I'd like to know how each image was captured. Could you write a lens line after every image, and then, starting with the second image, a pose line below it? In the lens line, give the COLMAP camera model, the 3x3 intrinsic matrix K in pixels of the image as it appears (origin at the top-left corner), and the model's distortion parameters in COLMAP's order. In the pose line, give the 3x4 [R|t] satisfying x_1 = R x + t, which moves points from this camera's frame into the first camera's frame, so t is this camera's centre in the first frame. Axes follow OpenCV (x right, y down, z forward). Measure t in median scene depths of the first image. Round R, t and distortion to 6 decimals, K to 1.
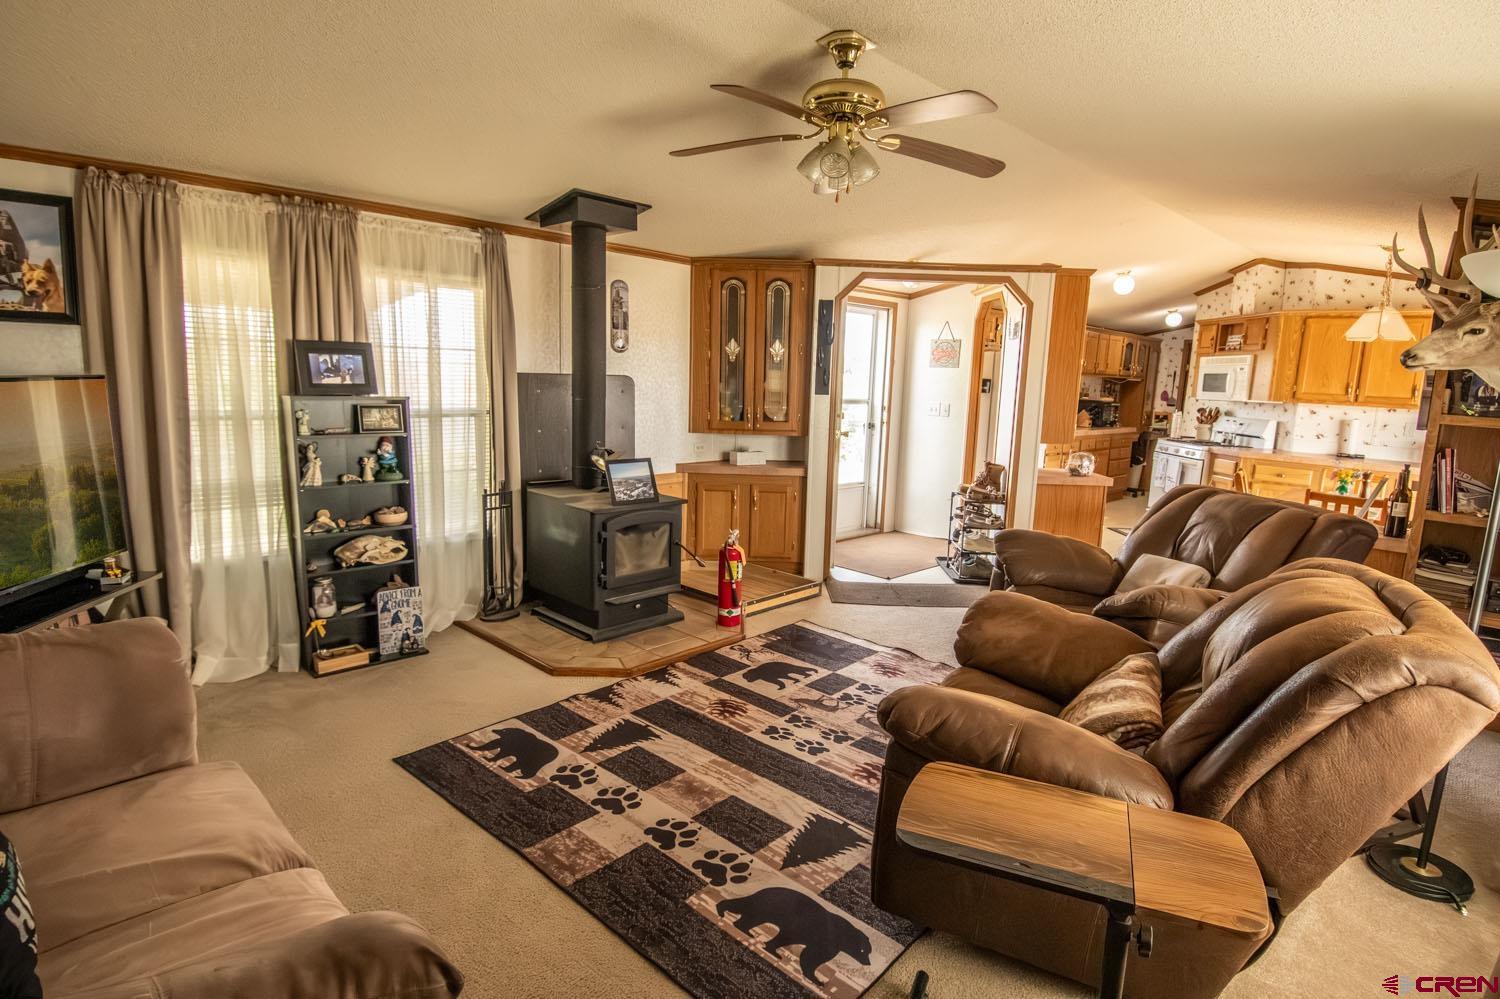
lens RADIAL K [[795.4, 0, 750.0], [0, 795.4, 499.5], [0, 0, 1]] dist [0.001702, -0.000627]
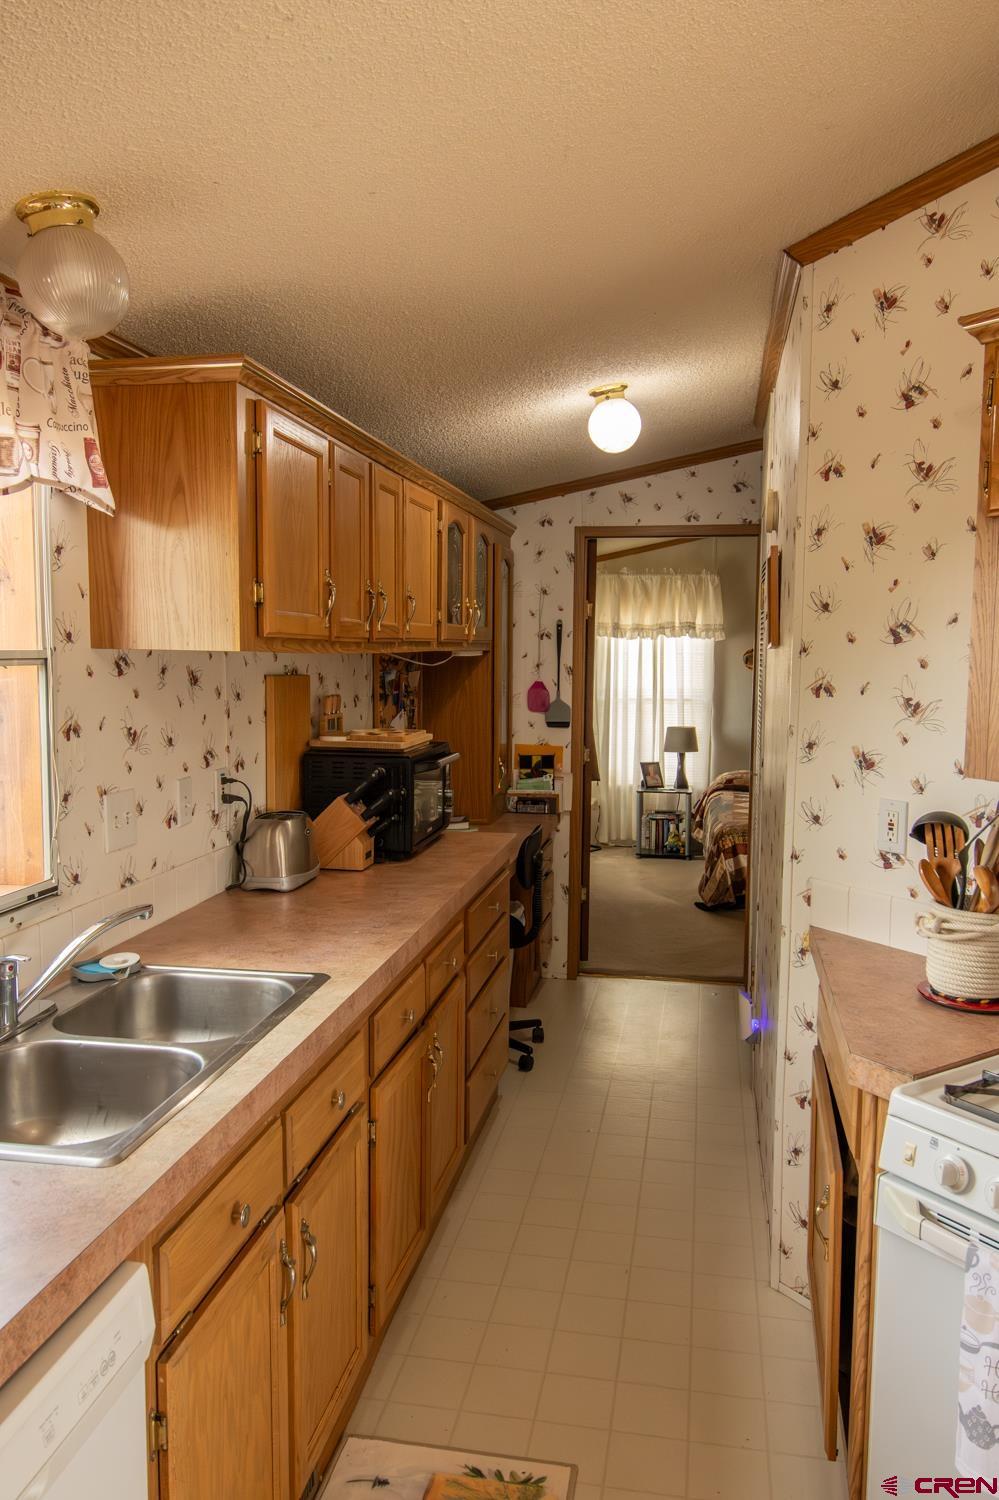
lens RADIAL K [[1166.6, 0, 499.5], [0, 1166.6, 750.0], [0, 0, 1]] dist [0.000472, 0.000049]
pose [[0.835787, -0.079745, 0.543231, 0.250531], [0.107469, 0.994019, -0.019427, -0.103189], [-0.538433, 0.074617, 0.839358, 0.621148]]
